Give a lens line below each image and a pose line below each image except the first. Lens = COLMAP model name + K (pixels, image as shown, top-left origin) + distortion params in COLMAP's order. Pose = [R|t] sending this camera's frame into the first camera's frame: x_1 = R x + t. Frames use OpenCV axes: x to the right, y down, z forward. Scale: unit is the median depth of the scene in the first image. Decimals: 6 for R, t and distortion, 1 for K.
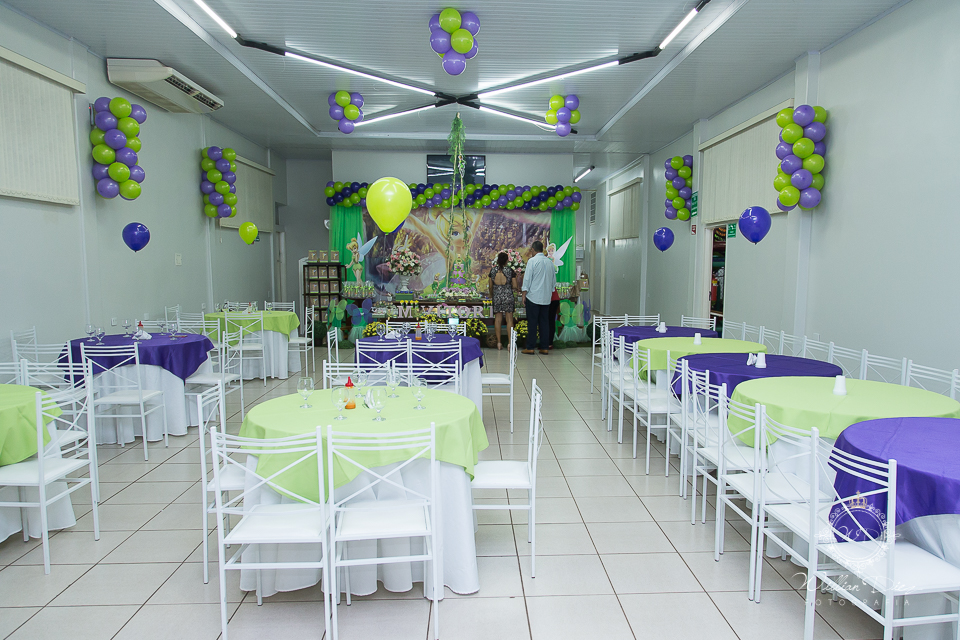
lens RADIAL K [[678.7, 0, 507.6], [0, 678.7, 334.1], [0, 0, 1]] dist [0.009704, 0.011227]
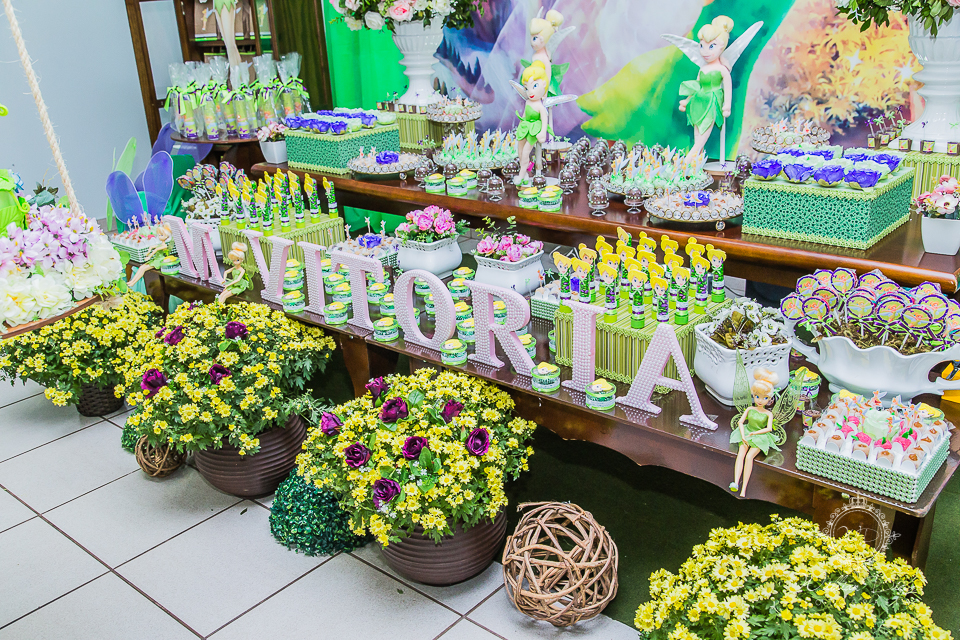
lens RADIAL K [[897.1, 0, 472.2], [0, 897.1, 317.8], [0, 0, 1]] dist [0.008995, 0.000000]
pose [[0.712344, 0.210342, -0.669568, 0.069030], [-0.020815, 0.959944, 0.279418, -0.080390], [0.701521, -0.185105, 0.688189, 0.821774]]
